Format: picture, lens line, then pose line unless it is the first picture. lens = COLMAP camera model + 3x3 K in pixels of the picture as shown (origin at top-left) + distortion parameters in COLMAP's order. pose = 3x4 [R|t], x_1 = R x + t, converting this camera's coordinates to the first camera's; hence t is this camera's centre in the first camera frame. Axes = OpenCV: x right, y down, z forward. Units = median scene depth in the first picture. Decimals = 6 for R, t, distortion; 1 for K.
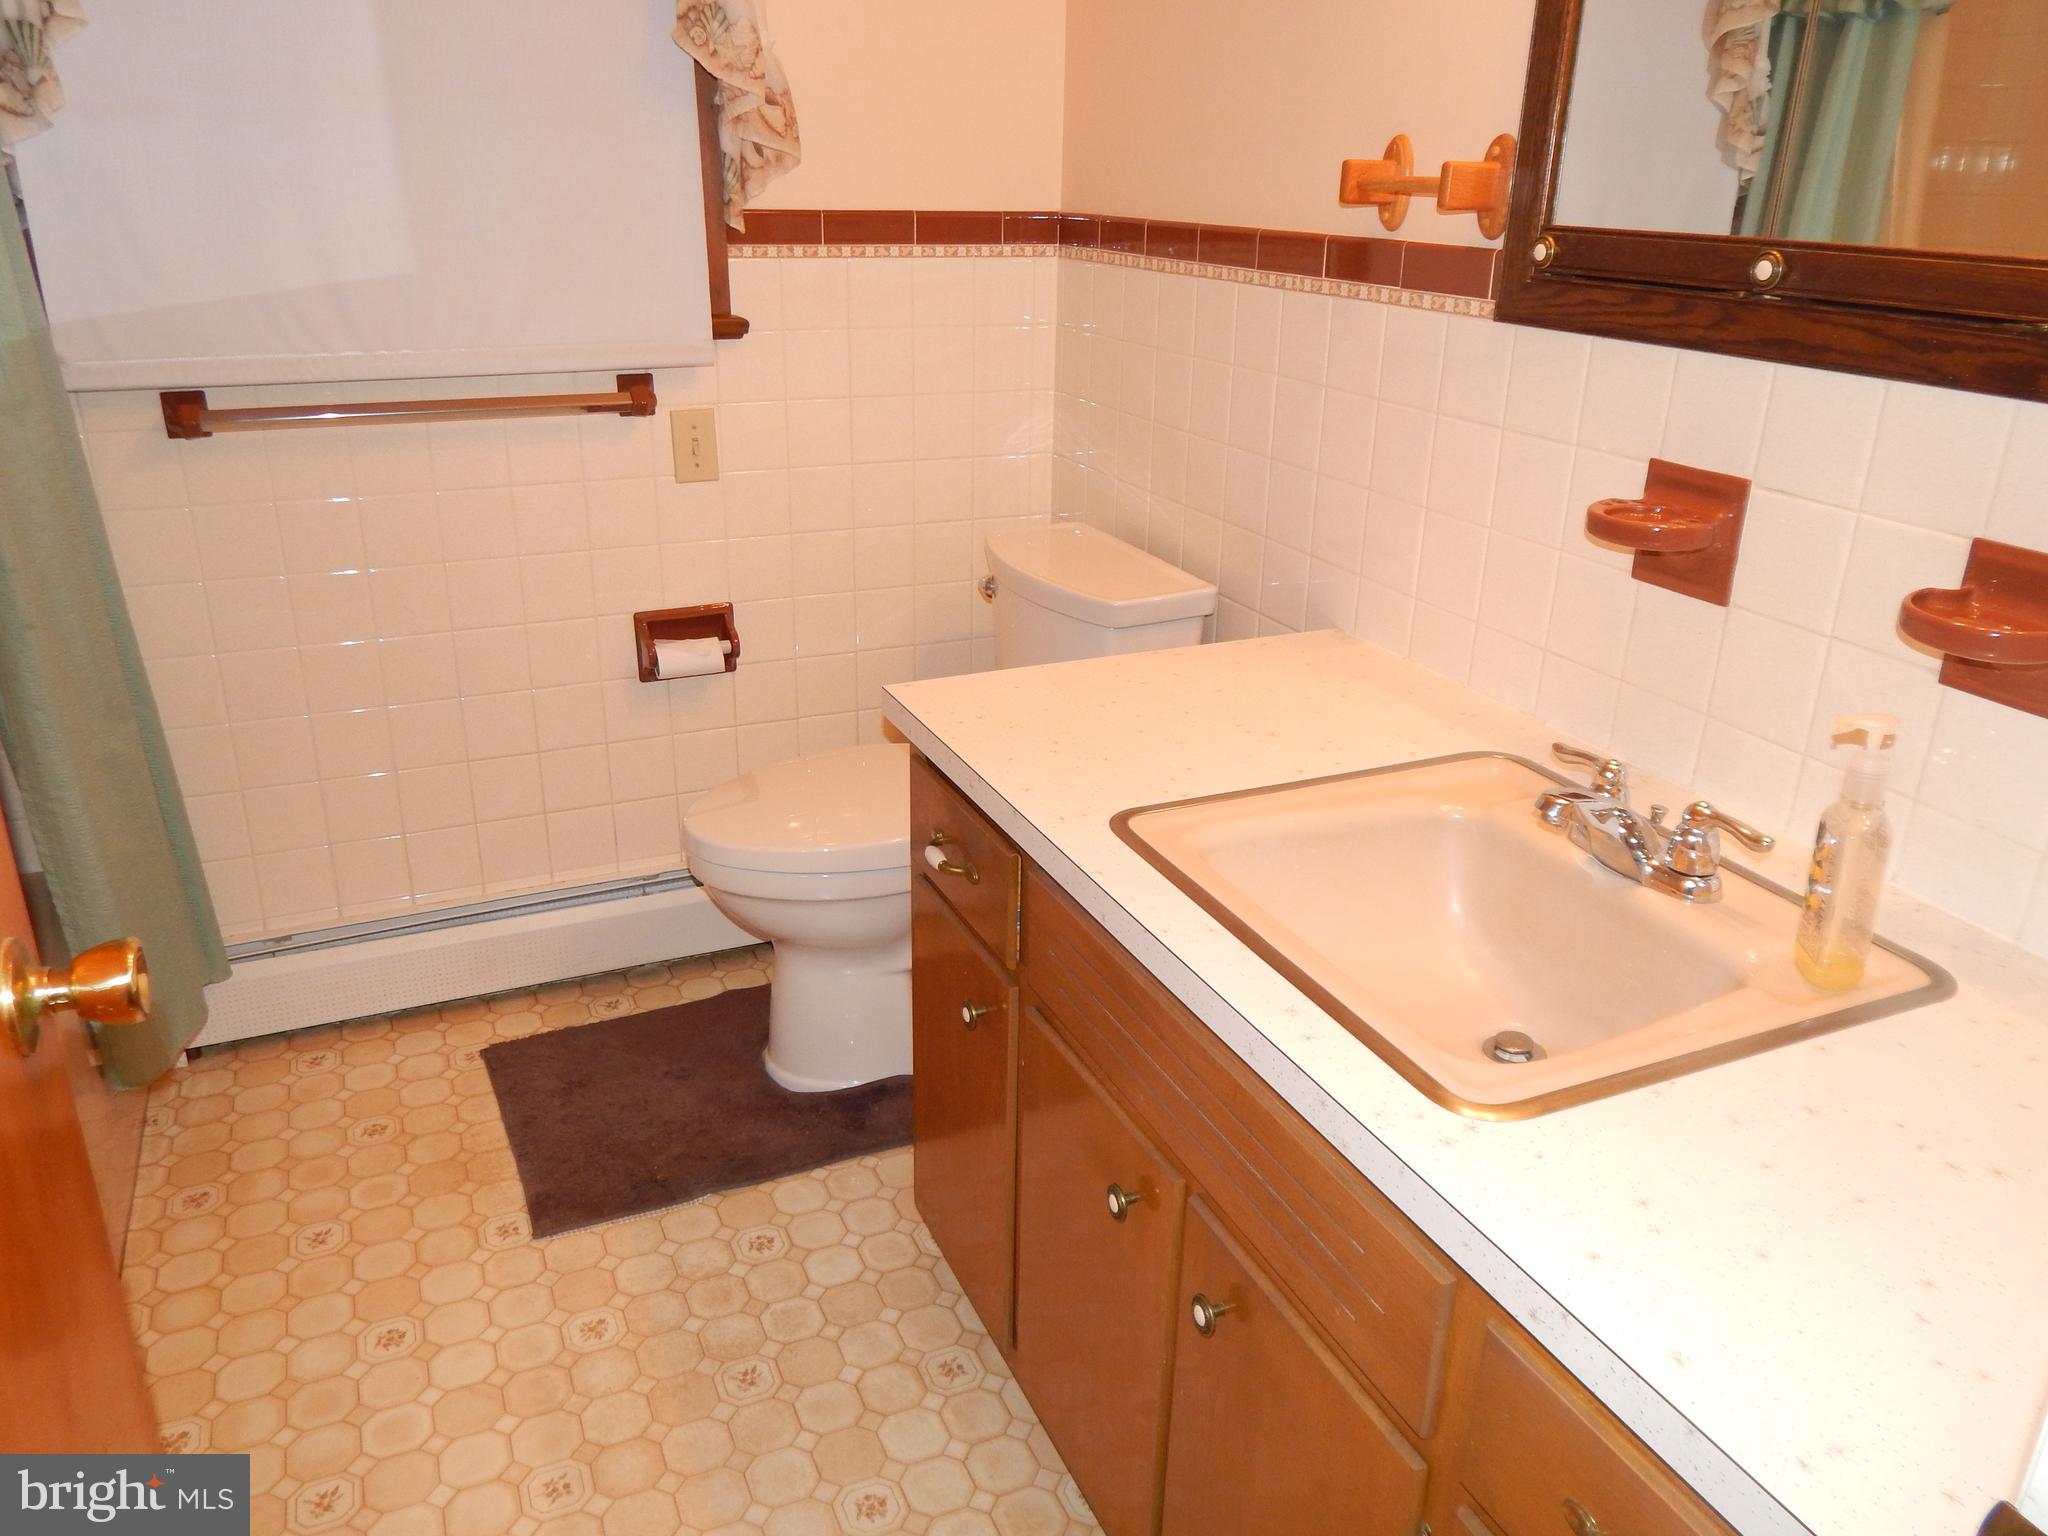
lens RADIAL K [[1495.5, 0, 1018.1], [0, 1495.5, 768.7], [0, 0, 1]] dist [0.010165, -0.024409]
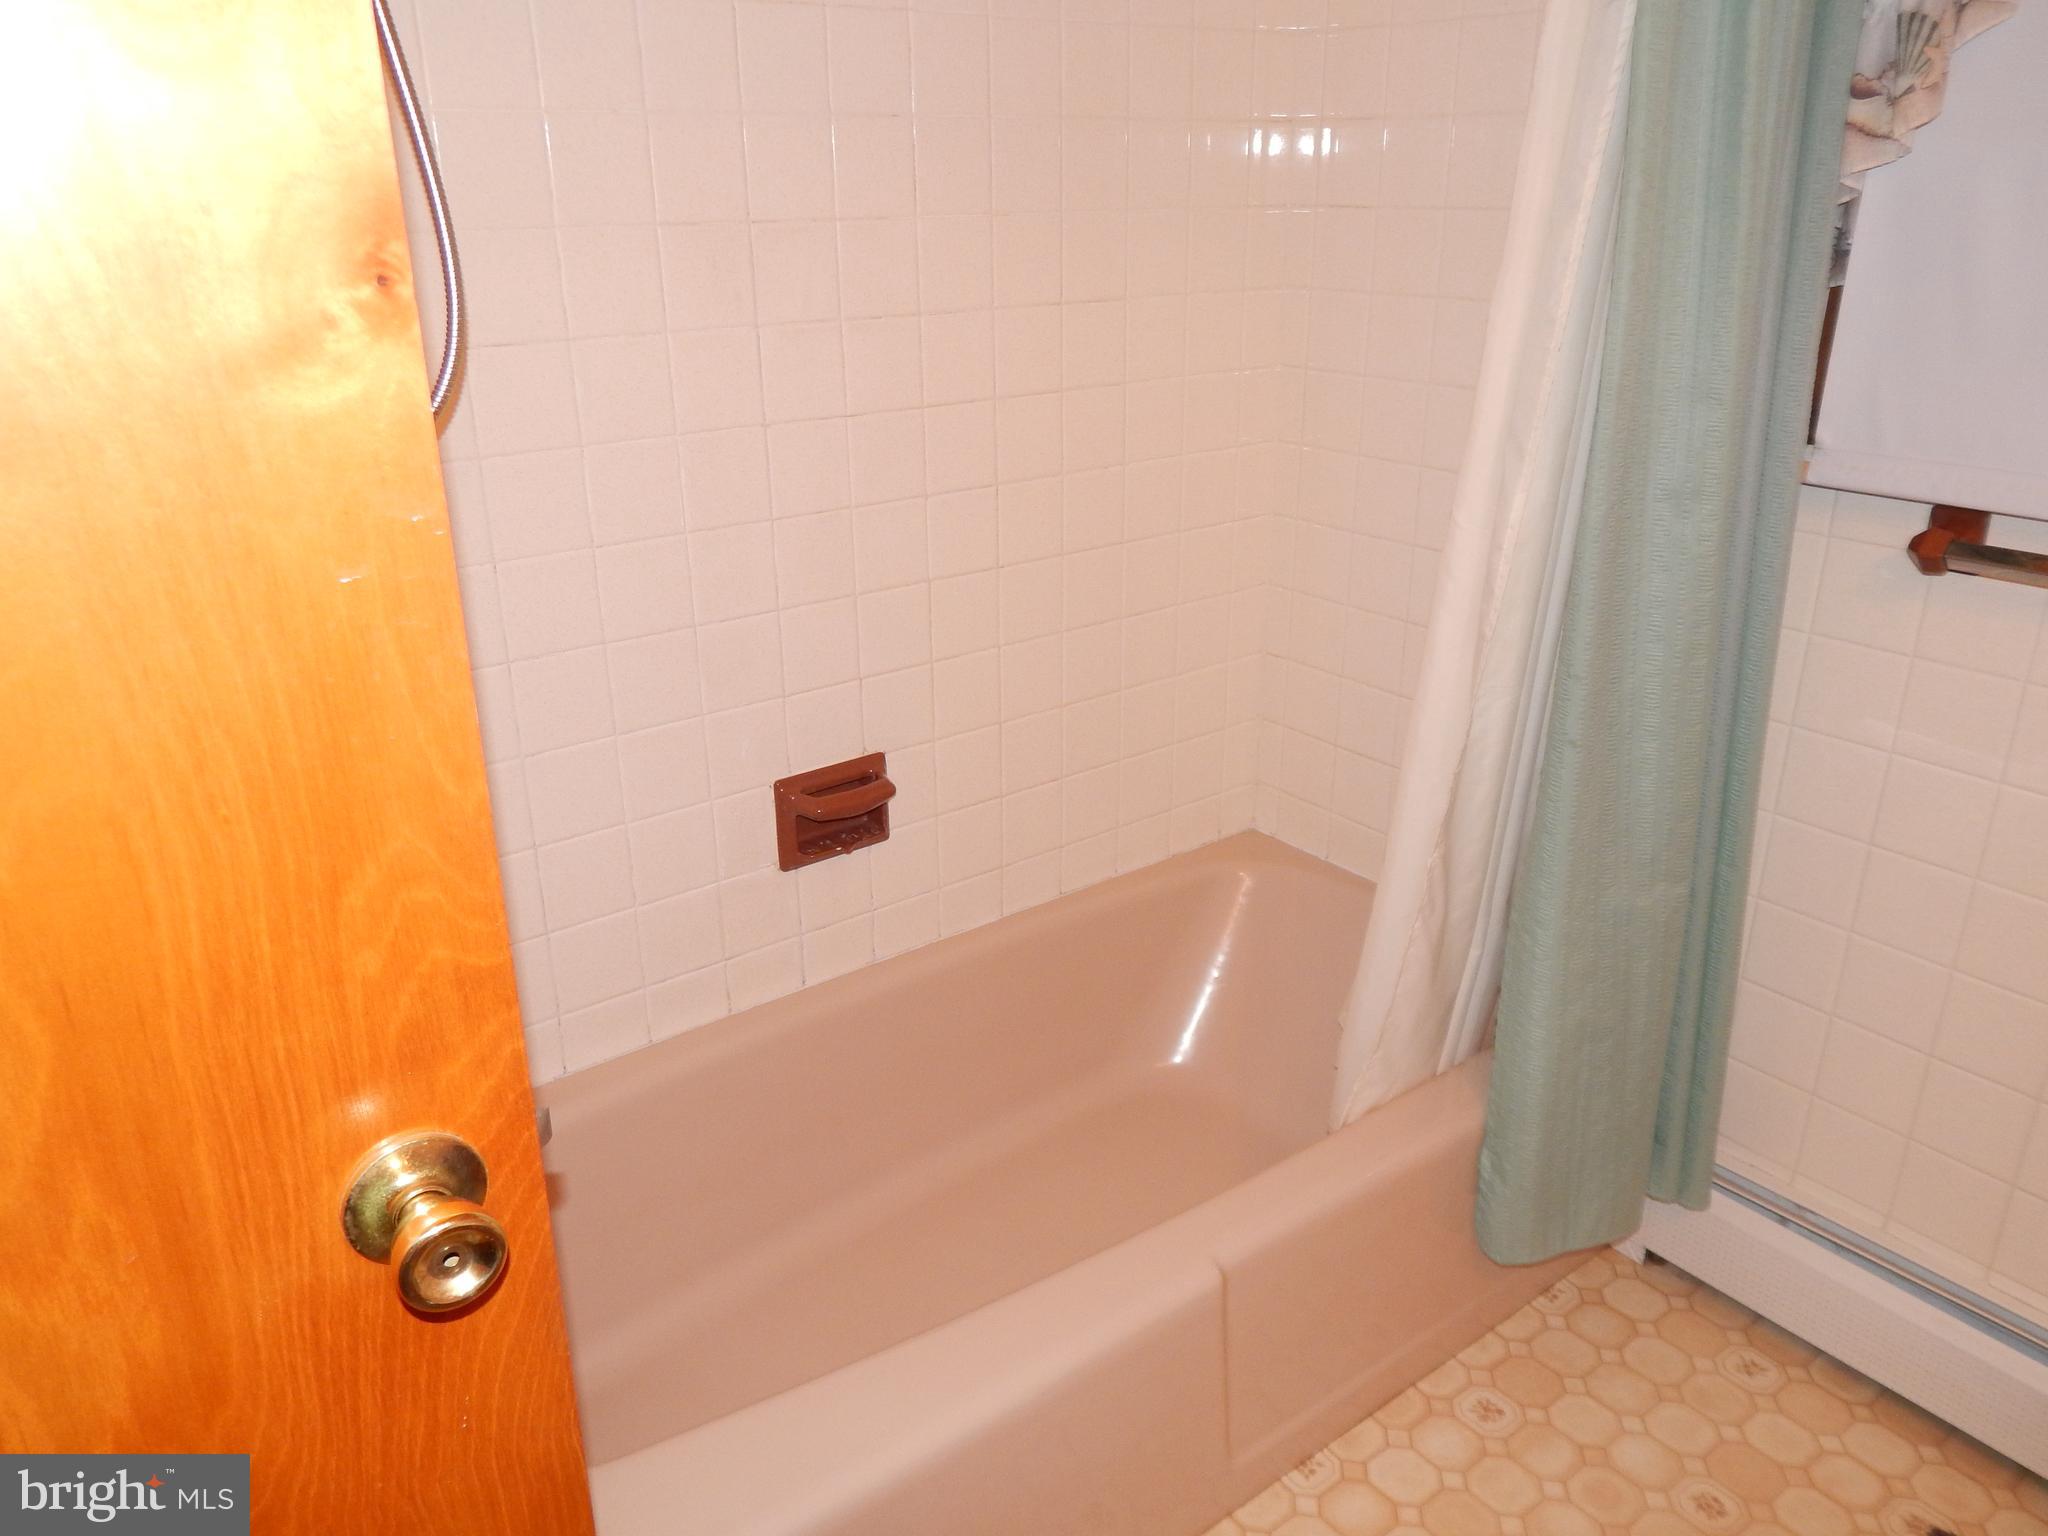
lens RADIAL K [[1495.5, 0, 1023.9], [0, 1495.5, 759.4], [0, 0, 1]] dist [0.010165, -0.024409]
pose [[0.238239, 0.332200, -0.912625, 0.038666], [-0.359895, 0.902980, 0.234739, -0.146195], [0.902063, 0.272525, 0.334682, 0.370171]]
